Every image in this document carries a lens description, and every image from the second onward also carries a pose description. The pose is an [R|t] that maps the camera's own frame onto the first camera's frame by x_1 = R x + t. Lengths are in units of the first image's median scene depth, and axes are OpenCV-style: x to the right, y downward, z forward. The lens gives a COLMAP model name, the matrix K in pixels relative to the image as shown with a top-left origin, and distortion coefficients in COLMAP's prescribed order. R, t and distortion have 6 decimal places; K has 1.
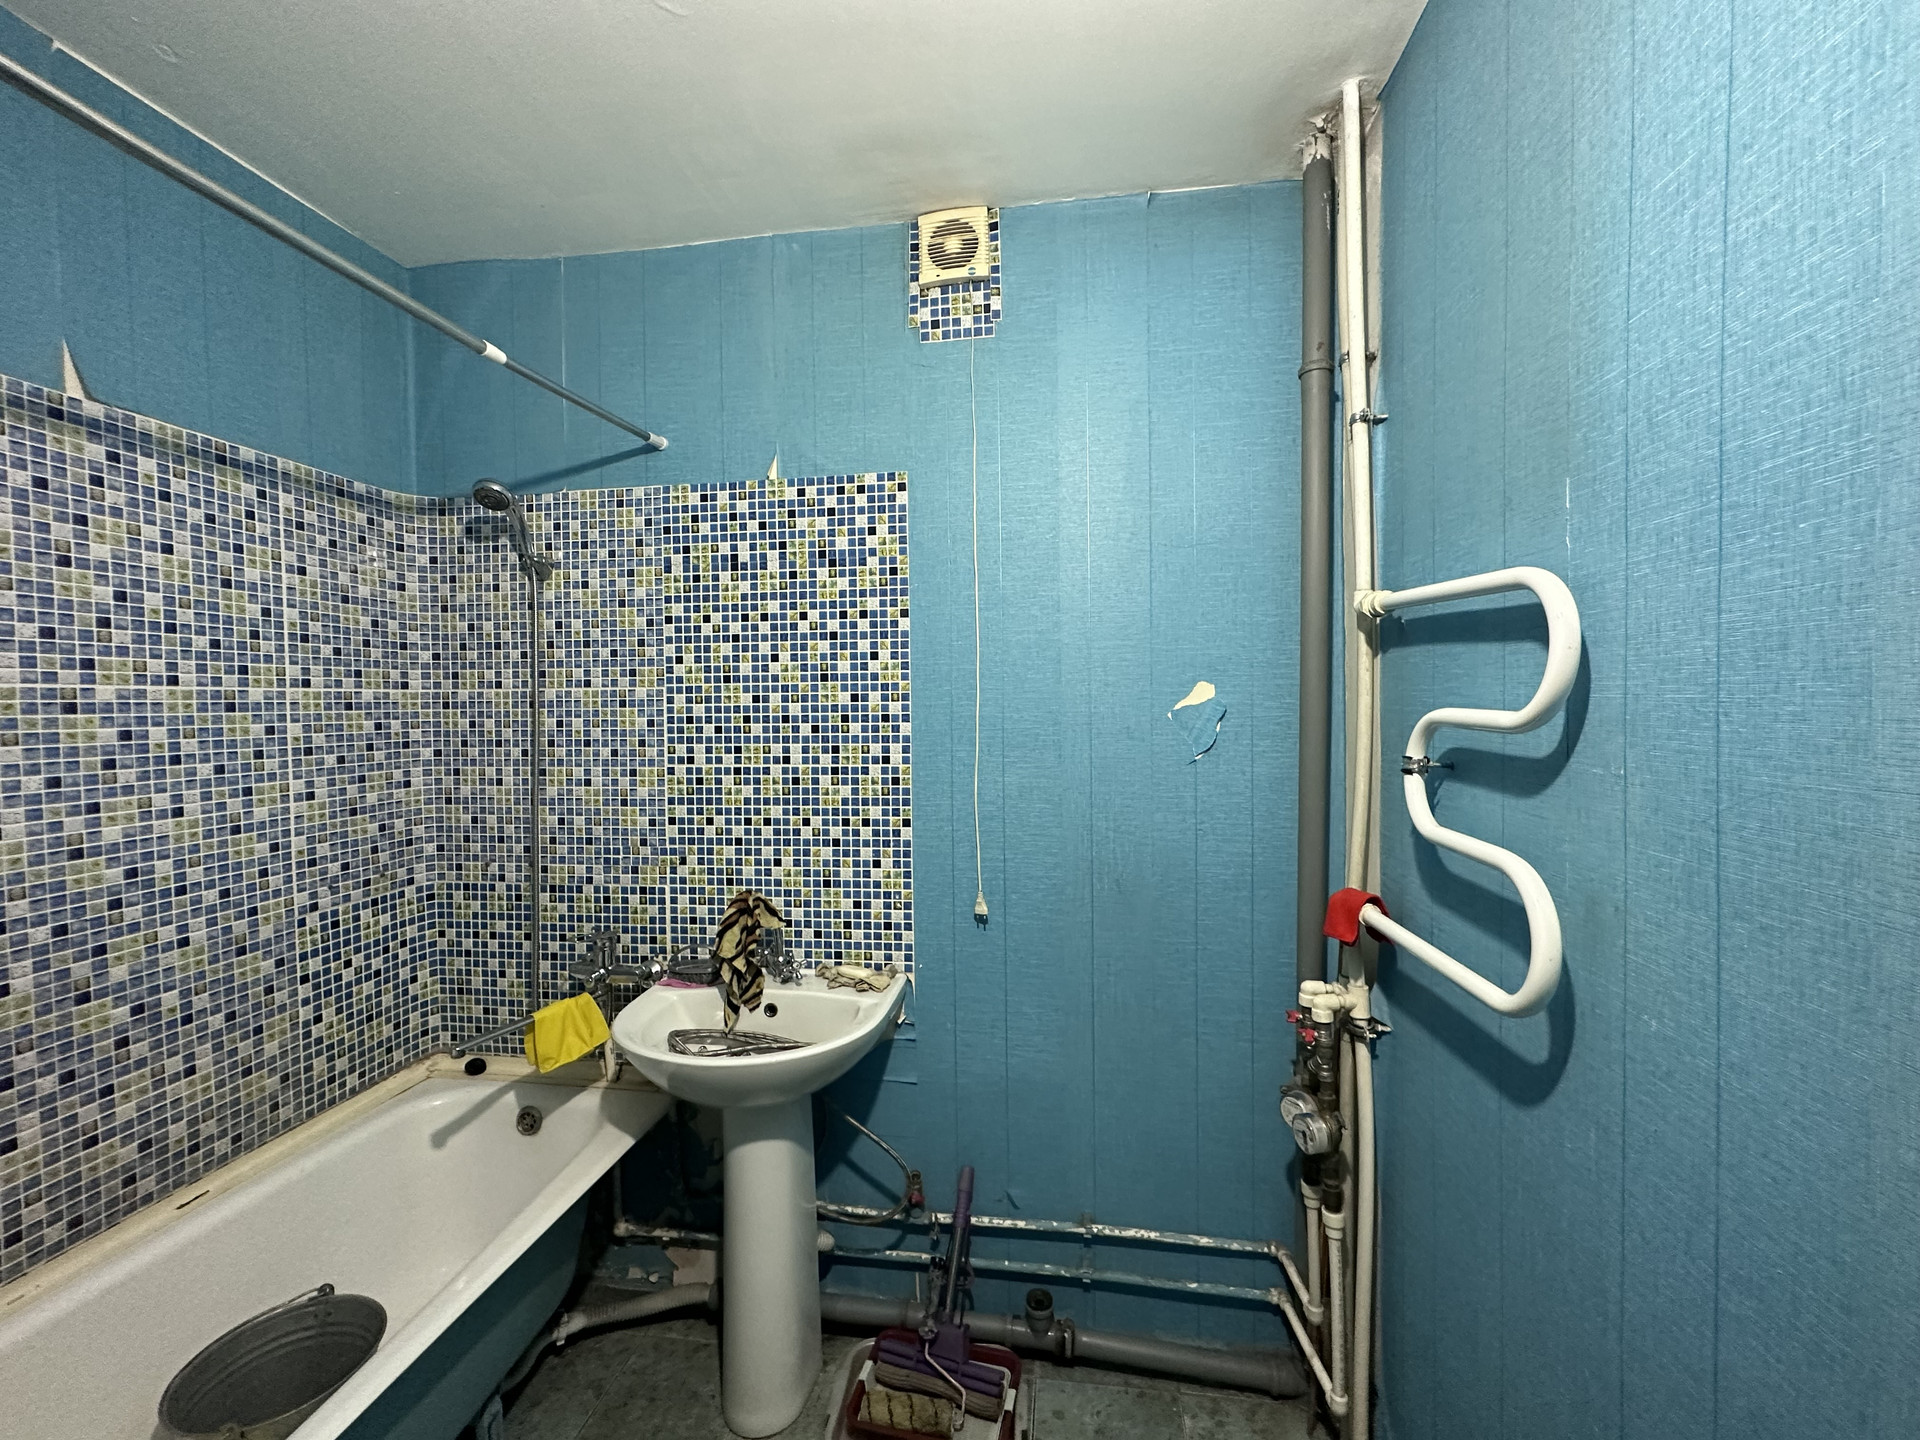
lens RADIAL K [[765.2, 0, 963.6], [0, 765.2, 718.8], [0, 0, 1]] dist [-0.003653, 0.000706]
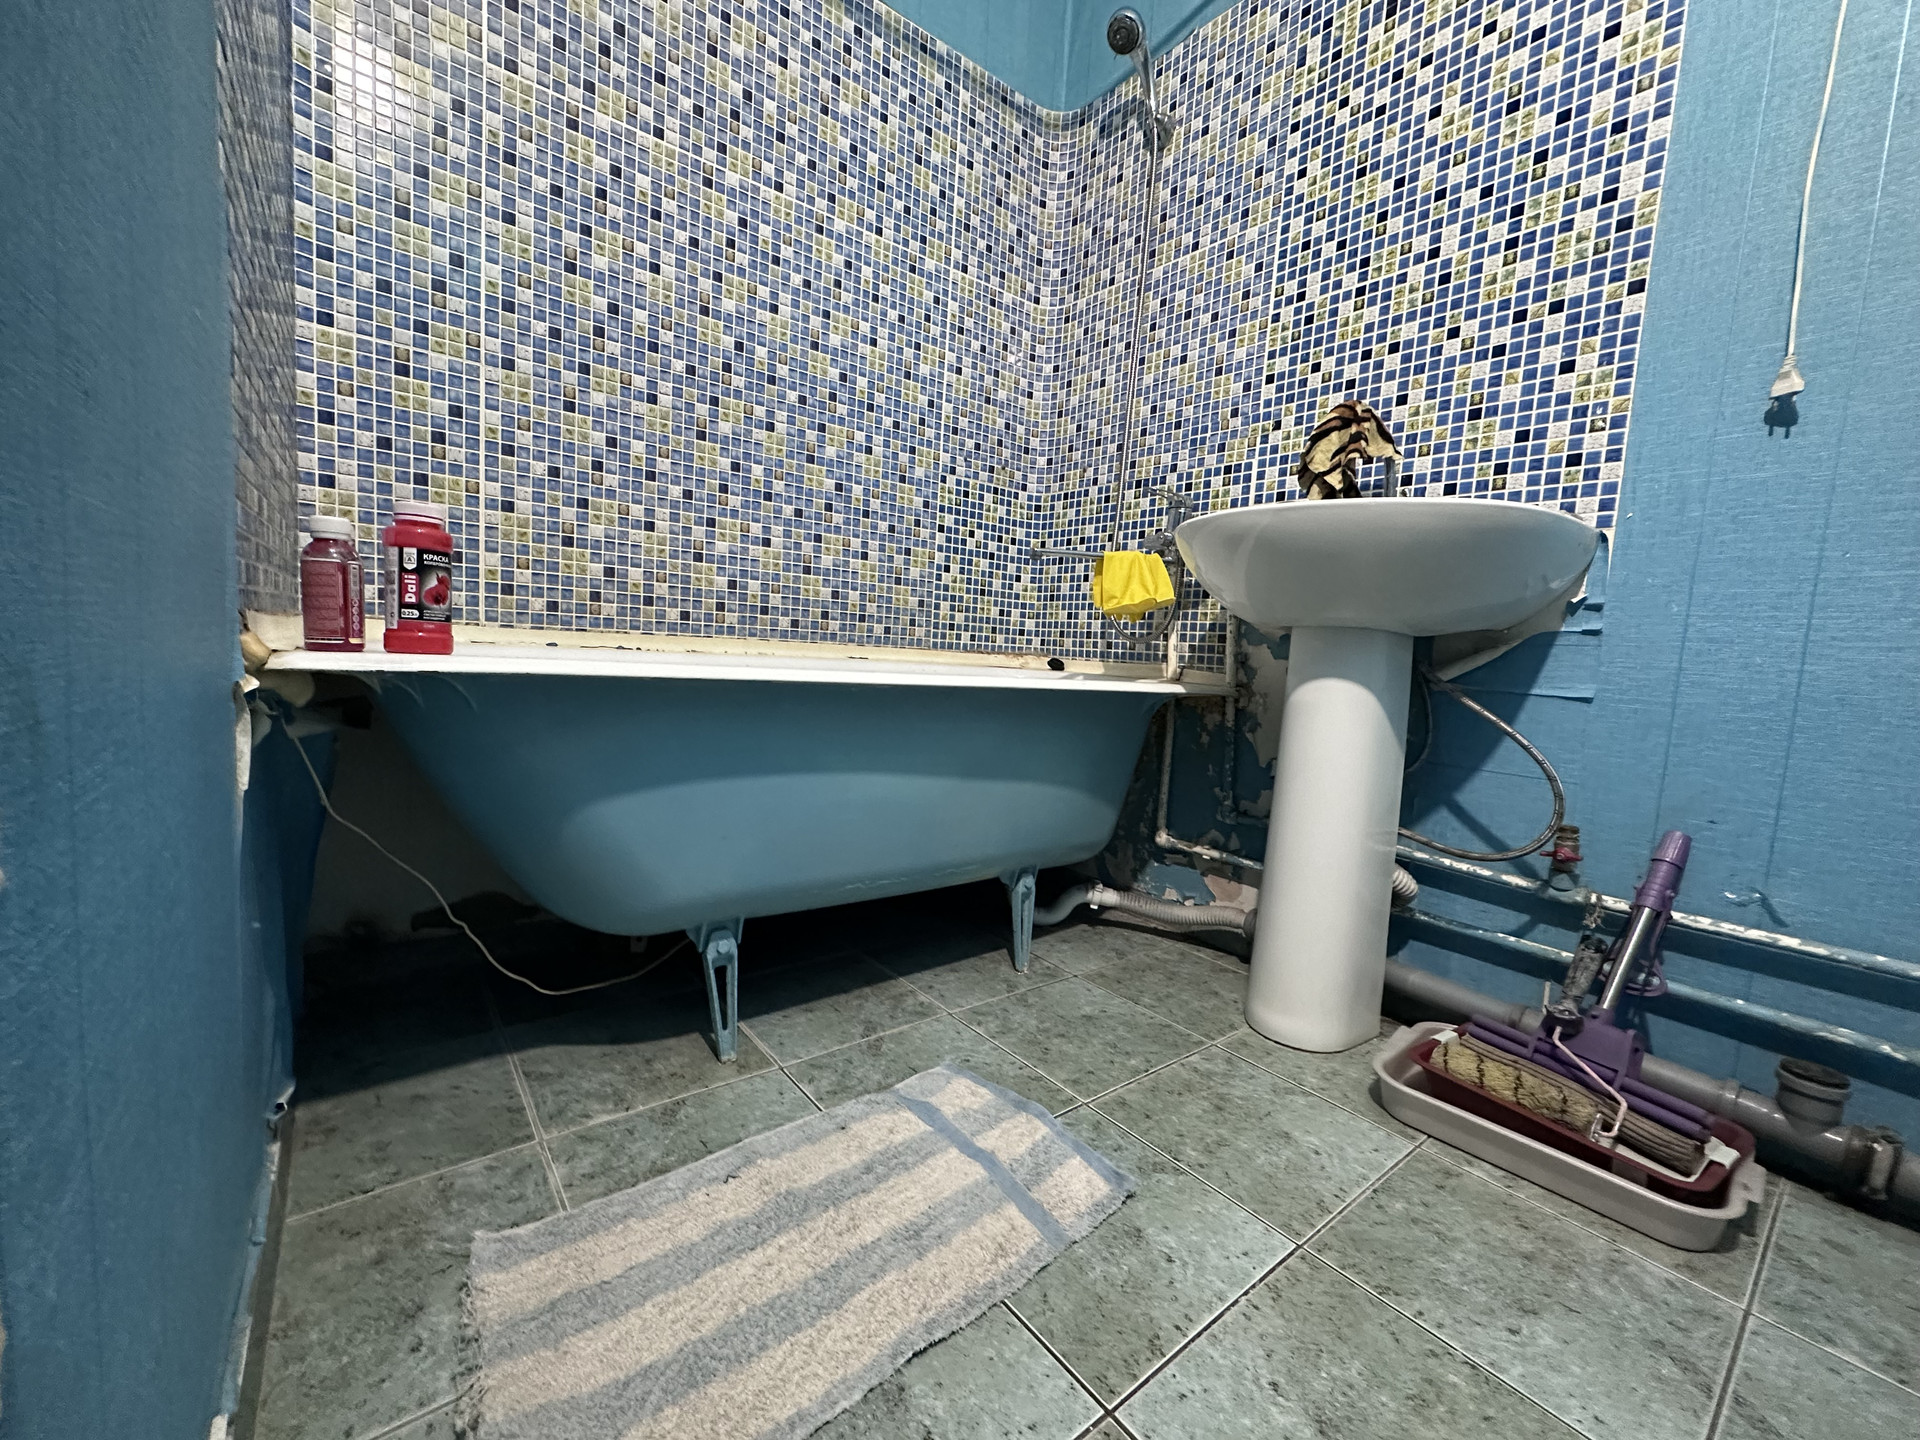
lens RADIAL K [[765.2, 0, 963.6], [0, 765.2, 718.8], [0, 0, 1]] dist [-0.003653, 0.000706]
pose [[0.724997, 0.122788, -0.677719, -0.006228], [-0.086784, 0.992424, 0.086968, 0.467403], [0.683263, -0.004237, 0.730160, 0.146831]]
